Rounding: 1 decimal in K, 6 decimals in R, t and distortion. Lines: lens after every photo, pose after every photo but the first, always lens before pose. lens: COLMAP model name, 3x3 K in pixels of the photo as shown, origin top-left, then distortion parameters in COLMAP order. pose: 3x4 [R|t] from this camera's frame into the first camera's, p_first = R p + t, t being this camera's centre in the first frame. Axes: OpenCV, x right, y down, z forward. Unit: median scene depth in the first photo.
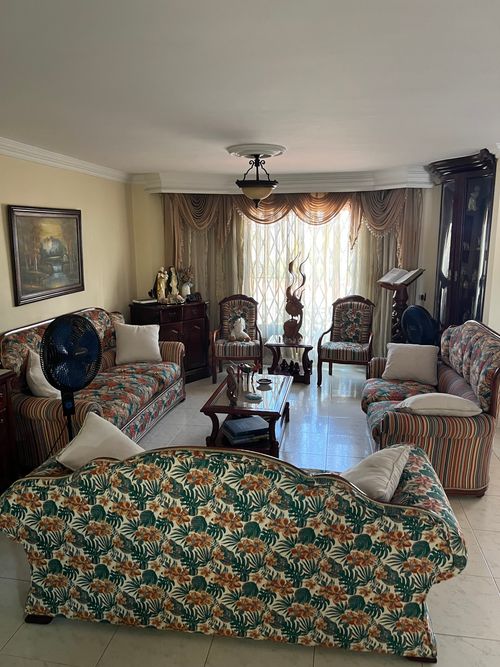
lens RADIAL K [[502.9, 0, 246.3], [0, 502.9, 333.4], [0, 0, 1]] dist [0.030887, -0.026588]
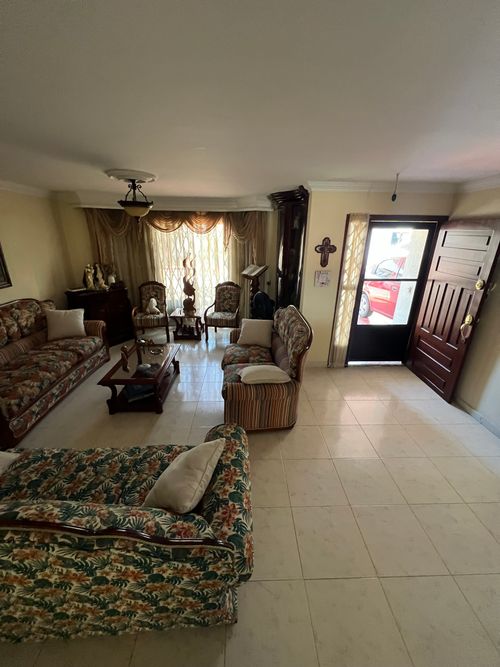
lens RADIAL K [[266.6, 0, 251.3], [0, 266.6, 332.2], [0, 0, 1]] dist [-0.001512, 0.000229]
pose [[0.977494, -0.055421, 0.203553, 0.153833], [0.021507, 0.986029, 0.165180, -0.079775], [-0.209864, -0.157085, 0.965029, 0.229633]]
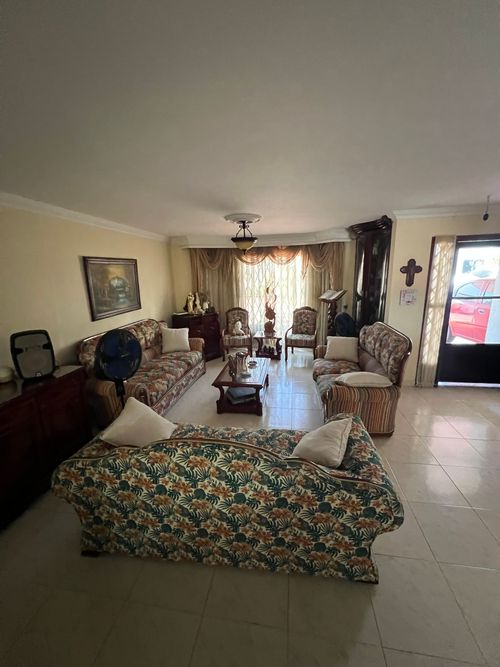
lens RADIAL K [[266.9, 0, 251.3], [0, 266.9, 332.2], [0, 0, 1]] dist [-0.002155, -0.000304]
pose [[0.999420, -0.027915, 0.019509, 0.018581], [0.027341, 0.999202, 0.029119, -0.028765], [-0.020306, -0.028569, 0.999386, 0.150001]]
